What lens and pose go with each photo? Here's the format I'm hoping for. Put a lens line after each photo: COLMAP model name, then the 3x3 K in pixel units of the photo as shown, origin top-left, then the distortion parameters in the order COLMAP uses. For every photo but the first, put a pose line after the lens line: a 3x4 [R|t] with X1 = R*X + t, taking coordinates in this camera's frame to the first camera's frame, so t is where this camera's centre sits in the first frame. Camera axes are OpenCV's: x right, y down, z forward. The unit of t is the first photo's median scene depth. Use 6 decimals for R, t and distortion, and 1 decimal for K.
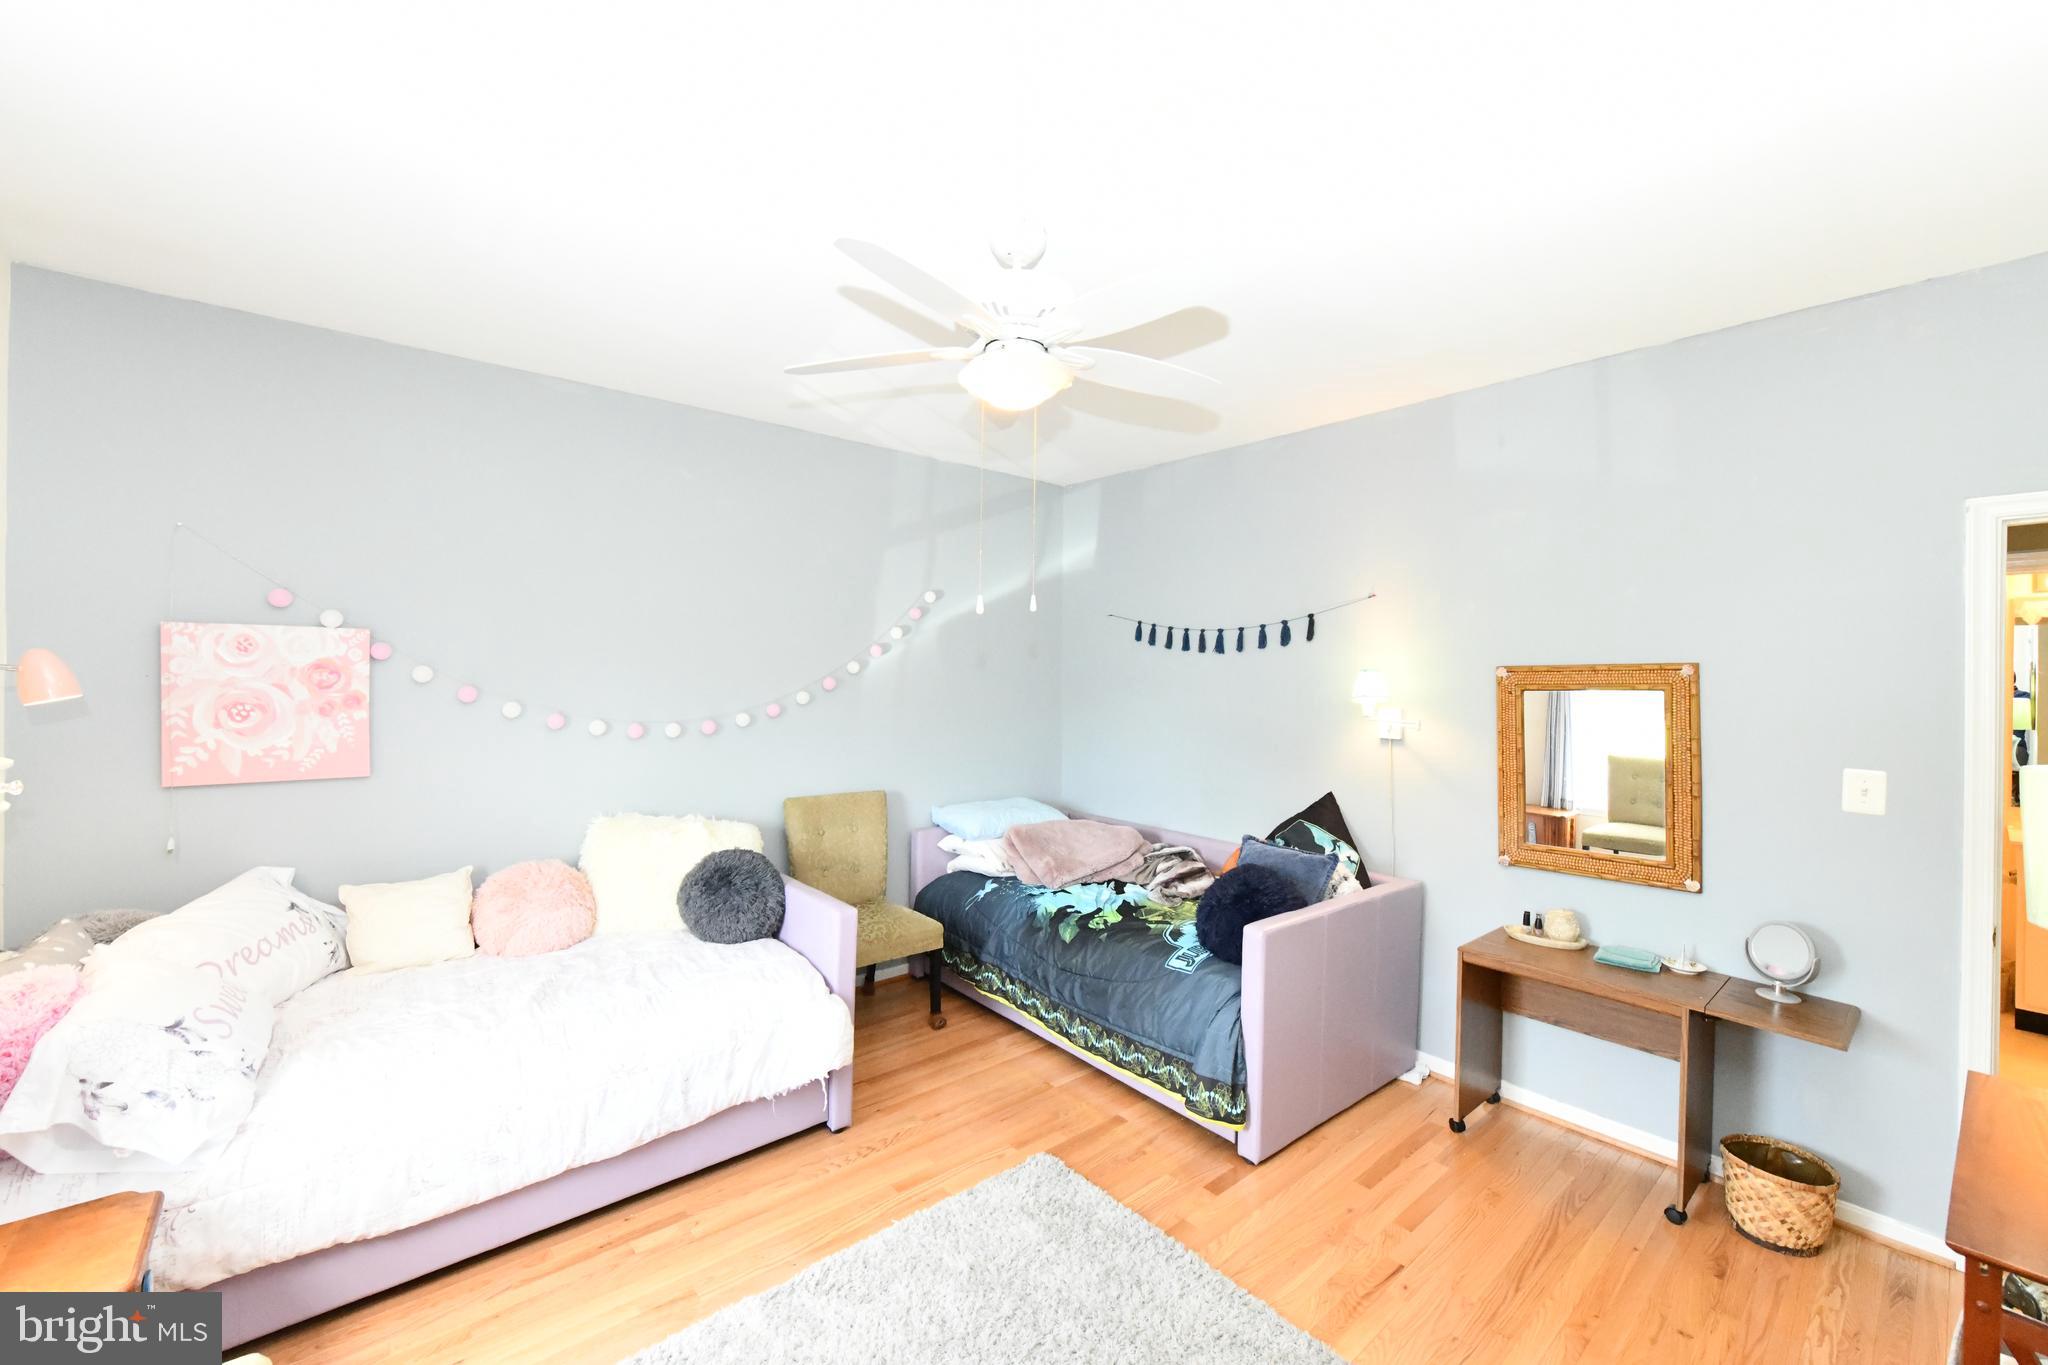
lens RADIAL K [[812.4, 0, 1021.4], [0, 812.4, 670.5], [0, 0, 1]] dist [0.001635, 0.000008]
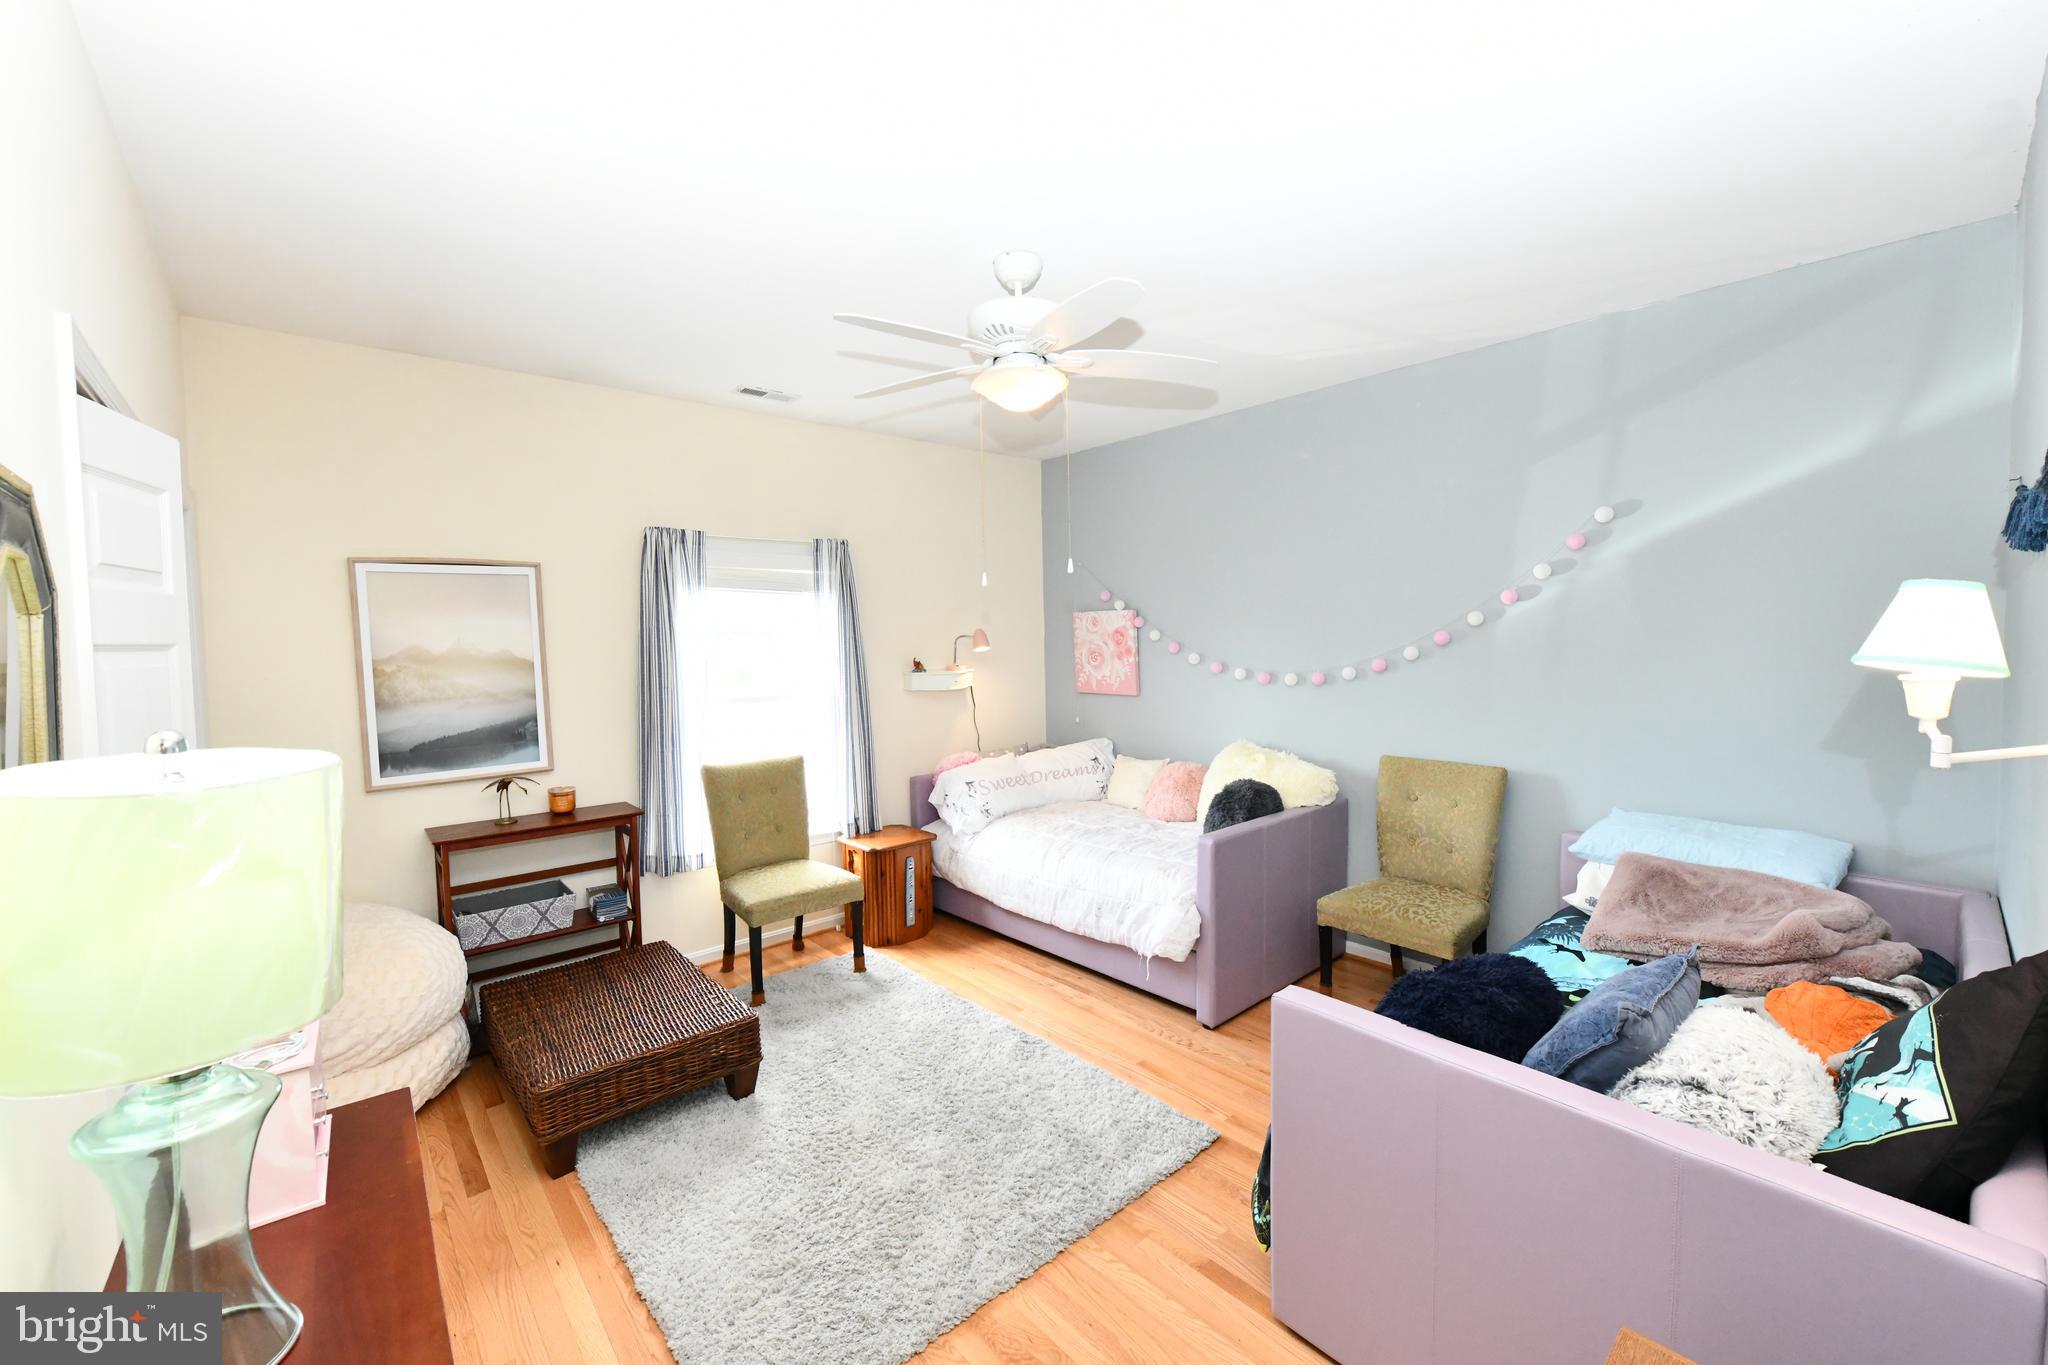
lens RADIAL K [[810.8, 0, 1023.7], [0, 810.8, 670.8], [0, 0, 1]] dist [-0.008422, -0.000007]
pose [[0.029862, 0.031676, -0.999052, 0.926362], [0.026124, 0.999132, 0.032459, 0.017170], [0.999213, -0.027069, 0.029008, 0.740375]]
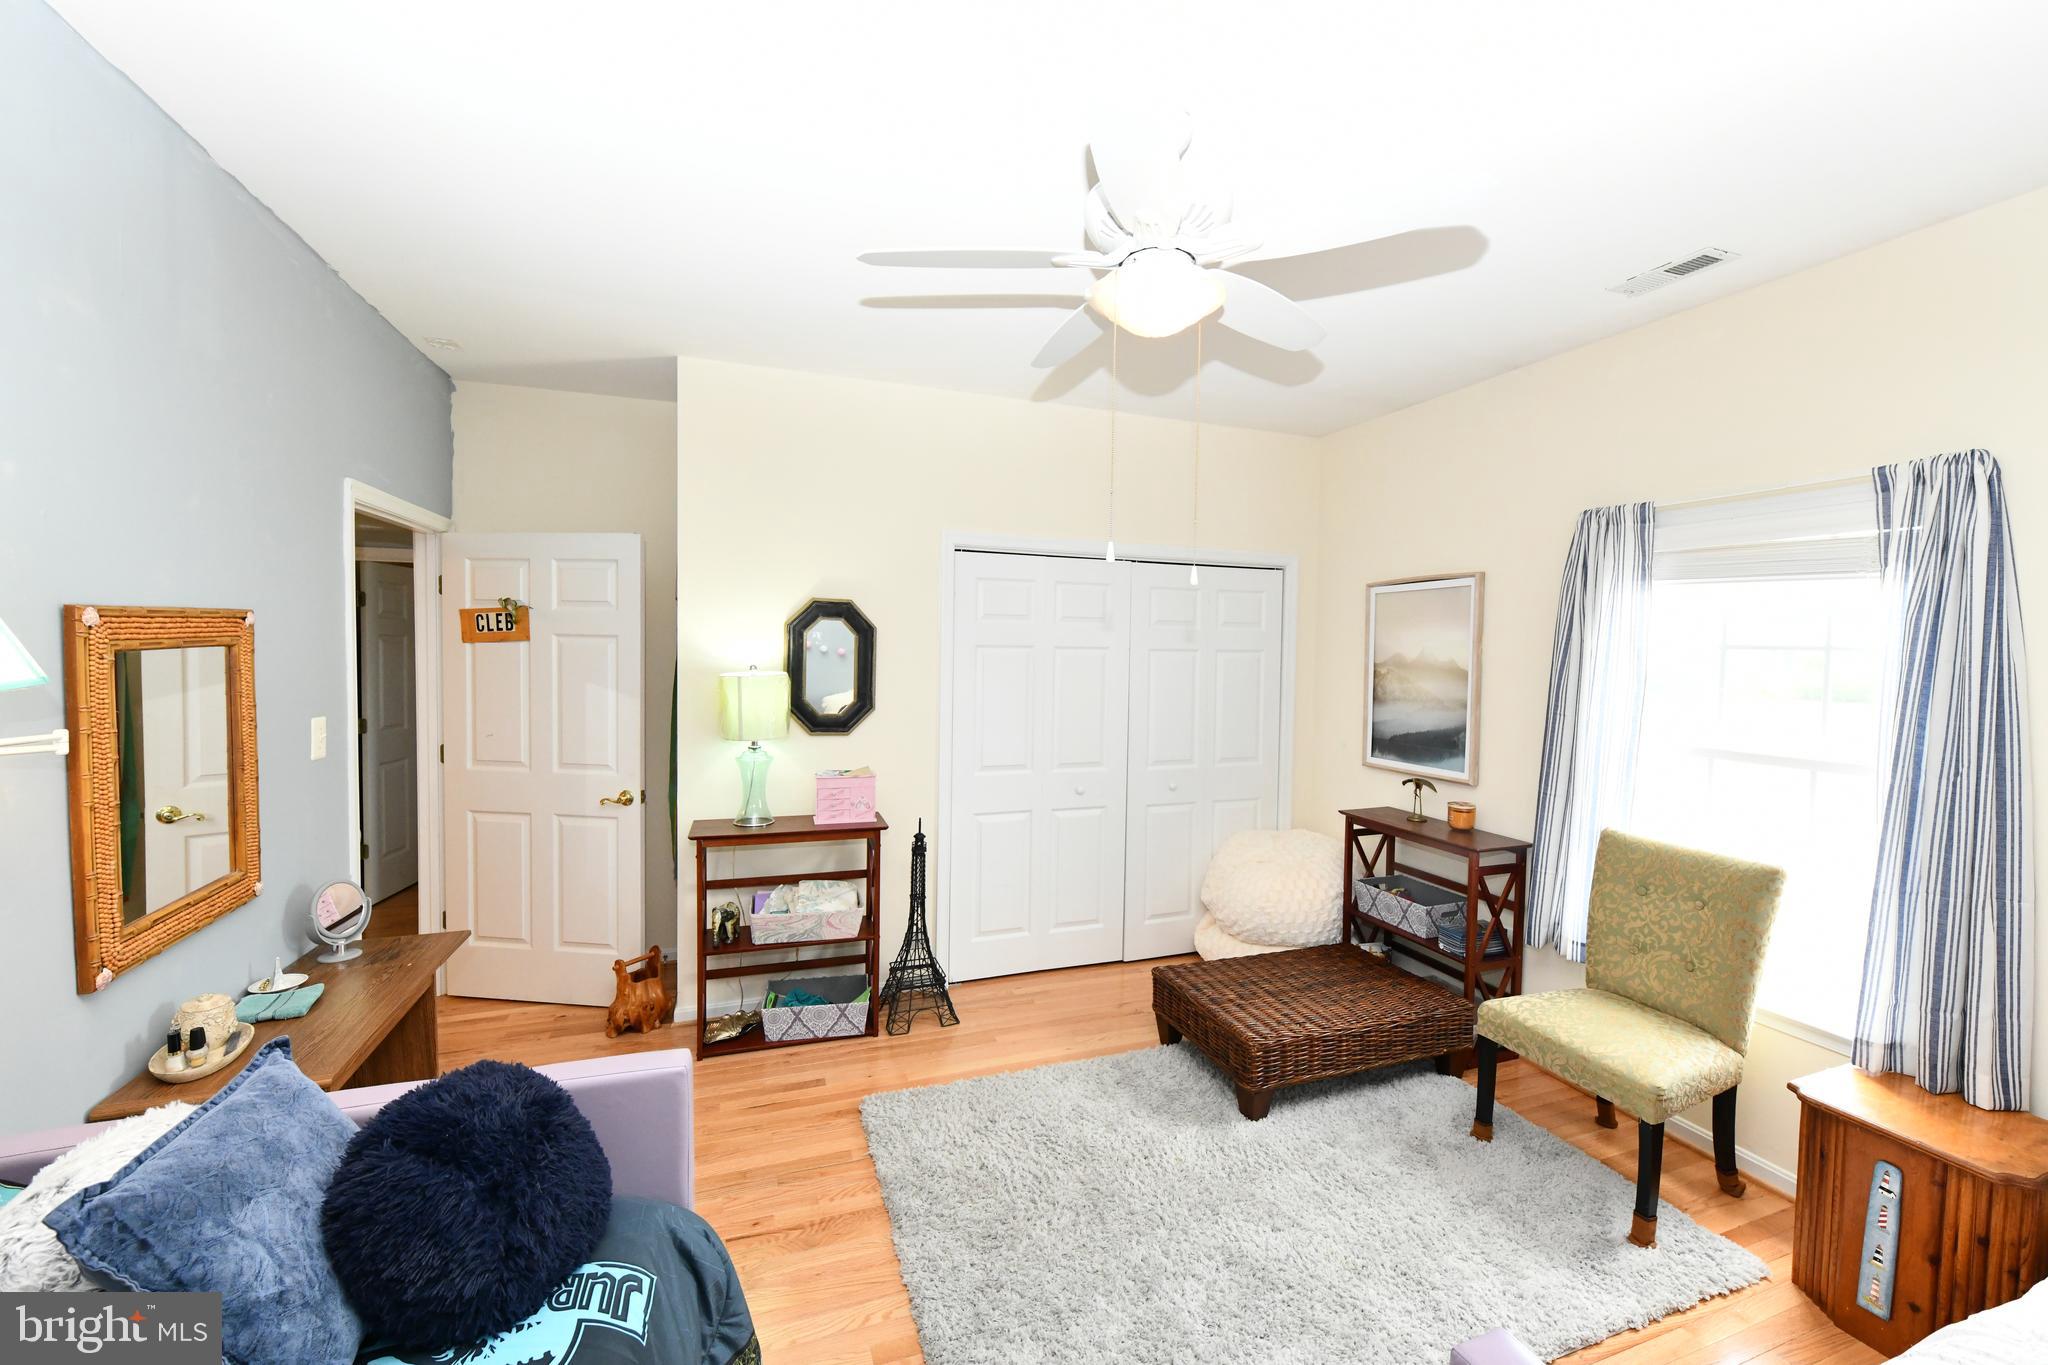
lens RADIAL K [[810.8, 0, 1023.7], [0, 810.8, 670.8], [0, 0, 1]] dist [-0.008422, -0.000007]
pose [[-0.939077, -0.037009, 0.341710, -0.142540], [-0.029135, 0.999179, 0.028148, 0.005882], [-0.342471, 0.016478, -0.939384, 1.428737]]
